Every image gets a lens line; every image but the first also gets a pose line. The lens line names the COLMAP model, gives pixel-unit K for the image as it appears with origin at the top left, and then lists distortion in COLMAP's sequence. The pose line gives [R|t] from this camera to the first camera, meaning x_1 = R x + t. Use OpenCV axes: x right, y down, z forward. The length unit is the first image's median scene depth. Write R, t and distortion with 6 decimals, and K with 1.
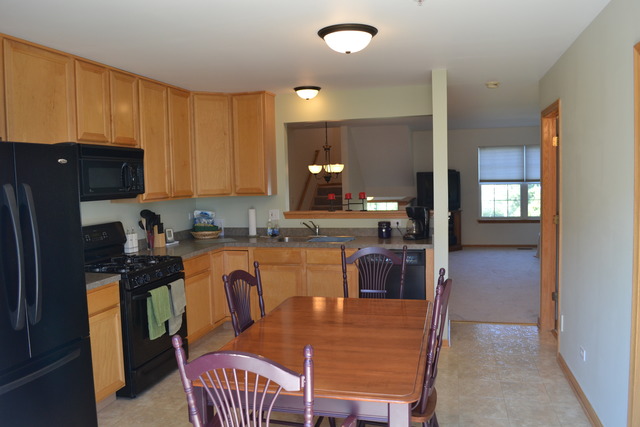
lens RADIAL K [[510.9, 0, 321.7], [0, 510.9, 212.0], [0, 0, 1]] dist [-0.081233, -0.001045]
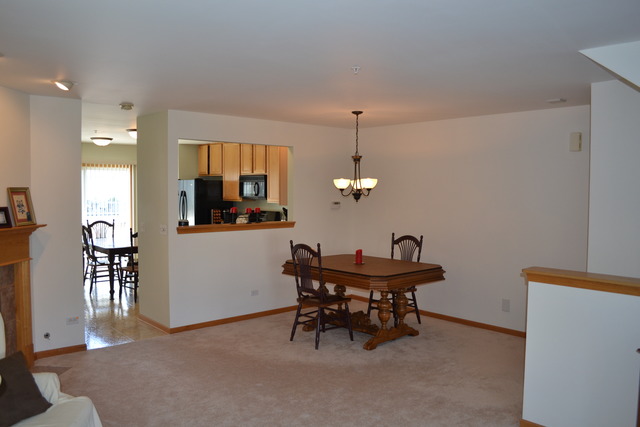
lens RADIAL K [[510.9, 0, 315.0], [0, 510.9, 211.8], [0, 0, 1]] dist [-0.081233, -0.001045]
pose [[-0.567324, 0.061307, -0.821210, 1.009672], [-0.045612, 0.993355, 0.105670, -0.174388], [0.822231, 0.097406, -0.560757, 1.982510]]
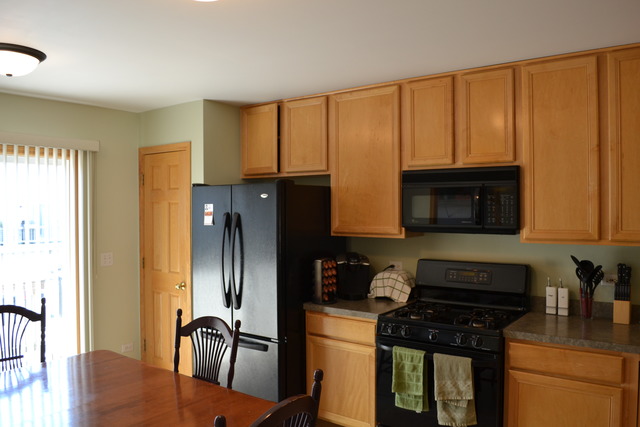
lens RADIAL K [[510.9, 0, 318.4], [0, 510.9, 213.0], [0, 0, 1]] dist [-0.081233, -0.001045]
pose [[-0.382640, 0.037411, -0.923140, 0.339355], [-0.045812, 0.997182, 0.059401, -0.075711], [0.922761, 0.065020, -0.379848, 0.869862]]
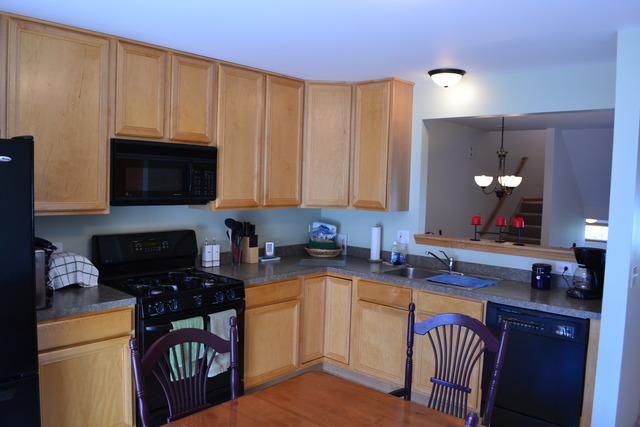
lens RADIAL K [[510.9, 0, 316.5], [0, 510.9, 212.5], [0, 0, 1]] dist [-0.081233, -0.001045]
pose [[0.886505, 0.078973, -0.455930, 0.161472], [-0.081597, 0.996568, 0.013962, -0.035831], [0.455468, 0.024825, 0.889906, 0.276303]]
